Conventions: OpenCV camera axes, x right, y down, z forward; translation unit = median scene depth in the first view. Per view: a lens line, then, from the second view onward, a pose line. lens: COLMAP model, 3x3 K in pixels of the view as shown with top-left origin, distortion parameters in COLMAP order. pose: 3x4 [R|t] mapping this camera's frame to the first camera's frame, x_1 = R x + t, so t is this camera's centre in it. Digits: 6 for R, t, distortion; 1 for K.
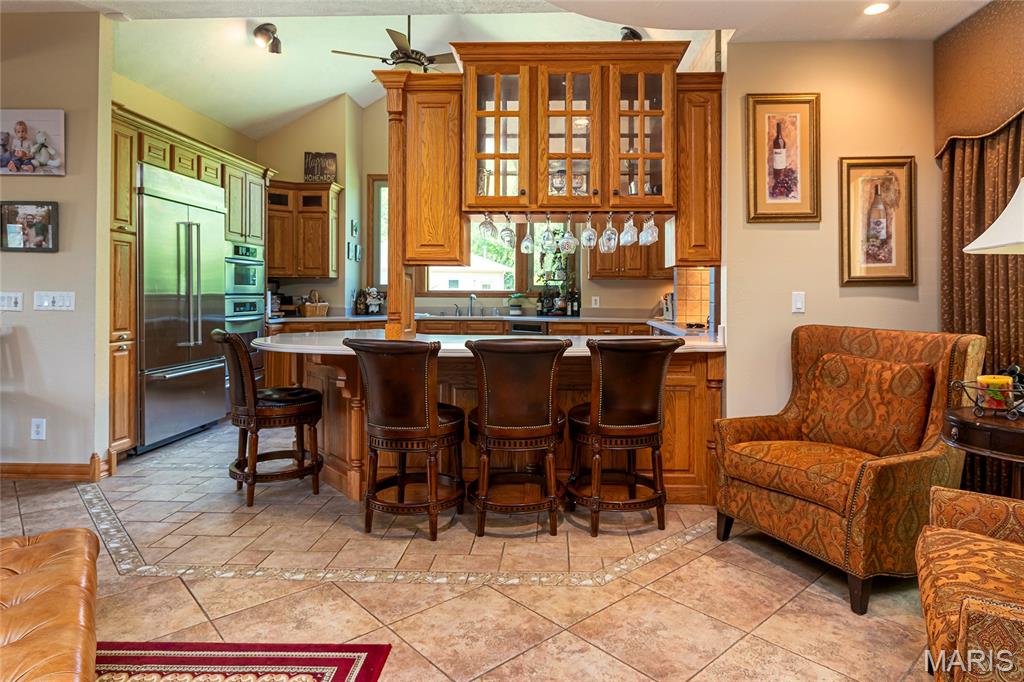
lens RADIAL K [[594.8, 0, 547.5], [0, 594.8, 286.6], [0, 0, 1]] dist [-0.001856, -0.000344]
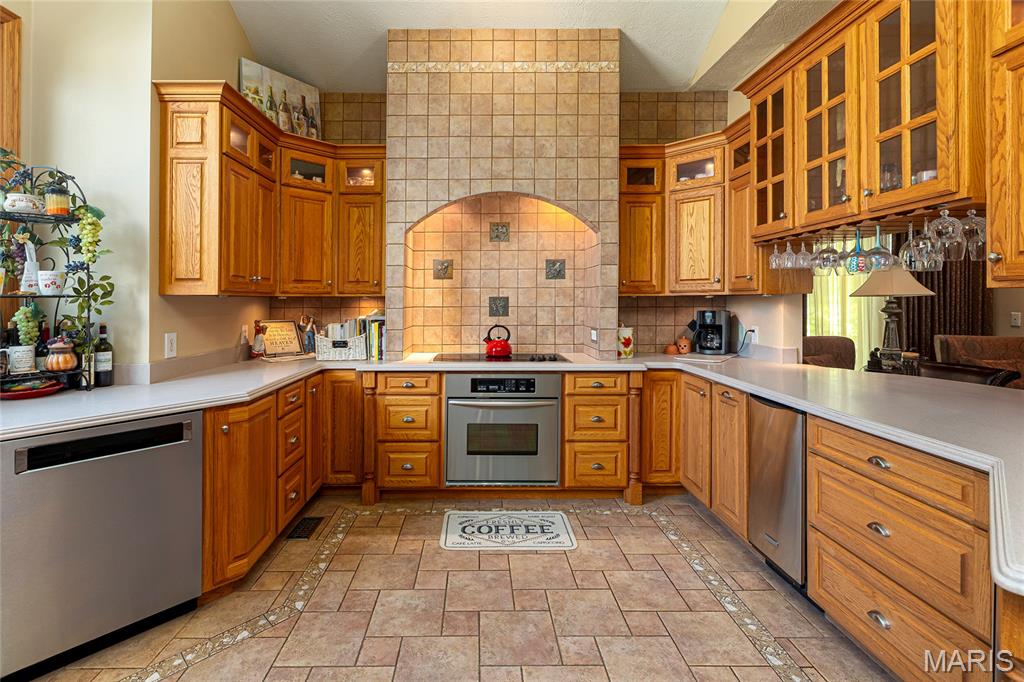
lens RADIAL K [[478.3, 0, 488.8], [0, 478.3, 299.7], [0, 0, 1]] dist [0.001970, -0.002131]
pose [[-0.028485, -0.000393, 0.999594, -0.286654], [-0.008118, 0.999967, 0.000161, -0.010598], [-0.999561, -0.008110, -0.028488, 0.771055]]
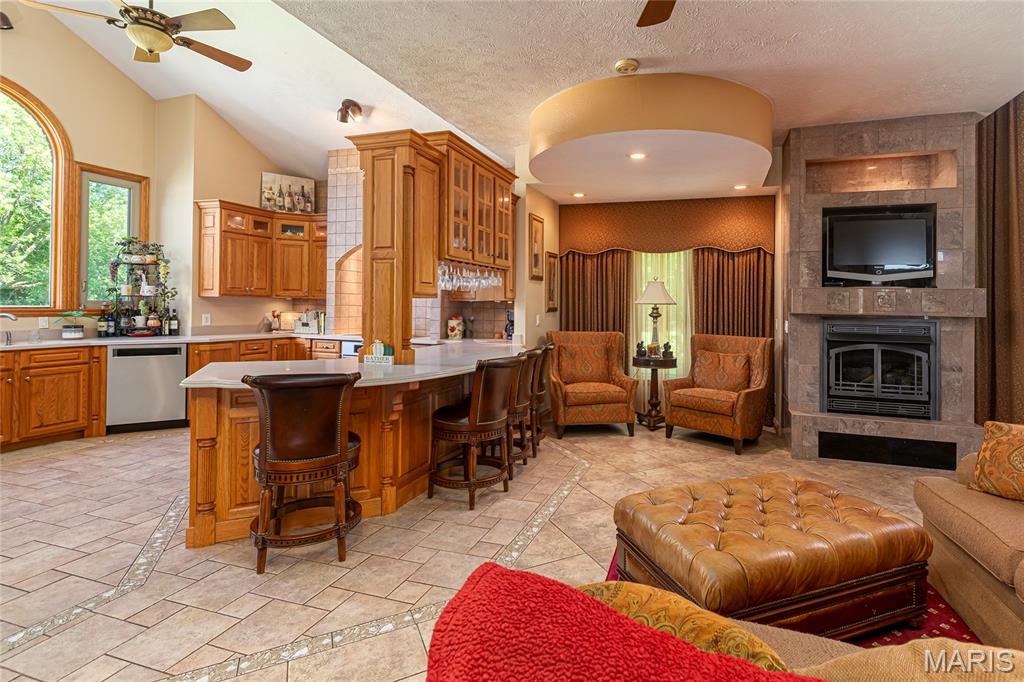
lens RADIAL K [[478.3, 0, 565.8], [0, 478.3, 310.7], [0, 0, 1]] dist [0.001970, -0.002131]
pose [[0.262528, -0.010766, 0.964864, -0.520094], [-0.025883, 0.999499, 0.018195, -0.018202], [-0.964577, -0.029750, 0.262118, 0.227649]]
